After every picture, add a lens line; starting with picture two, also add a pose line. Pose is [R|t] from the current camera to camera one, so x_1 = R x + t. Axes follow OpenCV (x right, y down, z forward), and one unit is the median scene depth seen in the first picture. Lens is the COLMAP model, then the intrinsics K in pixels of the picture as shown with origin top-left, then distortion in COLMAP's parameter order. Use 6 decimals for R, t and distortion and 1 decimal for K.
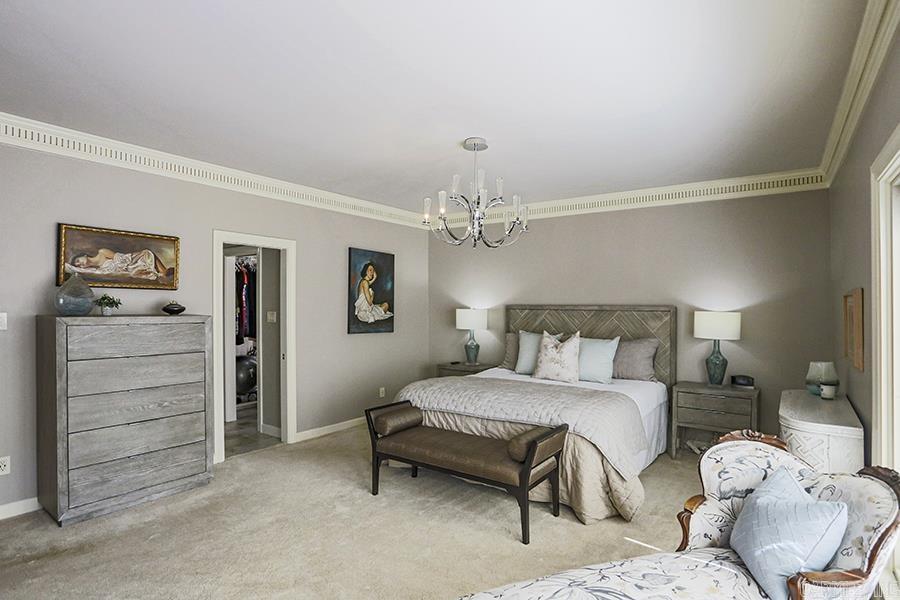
lens RADIAL K [[458.5, 0, 447.5], [0, 458.5, 299.9], [0, 0, 1]] dist [-0.073947, 0.001186]
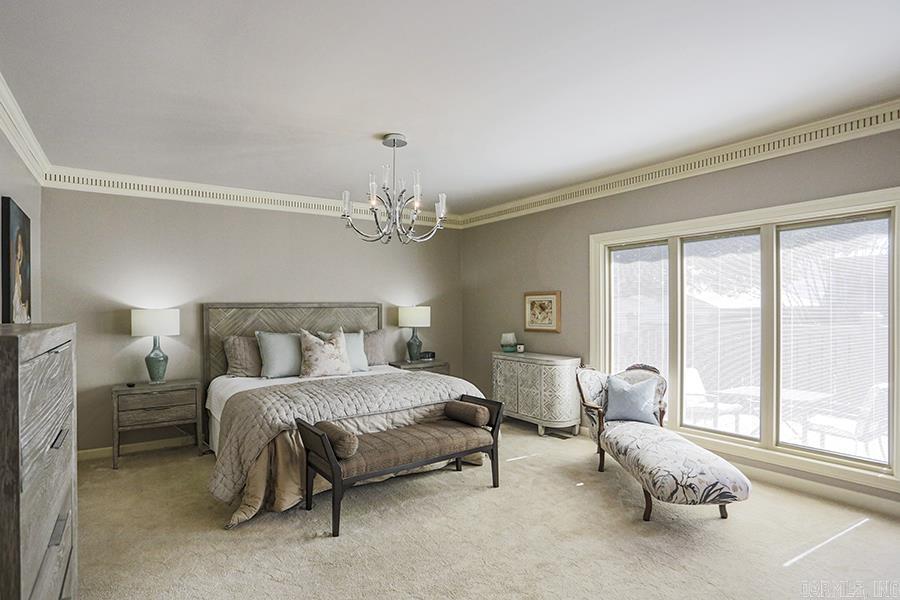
lens RADIAL K [[458.5, 0, 447.5], [0, 458.5, 299.9], [0, 0, 1]] dist [-0.073947, 0.001186]
pose [[0.331824, 0.004397, 0.943331, -0.694479], [0.001376, 0.999986, -0.005145, 0.013449], [-0.943340, 0.003005, 0.331813, 0.451500]]
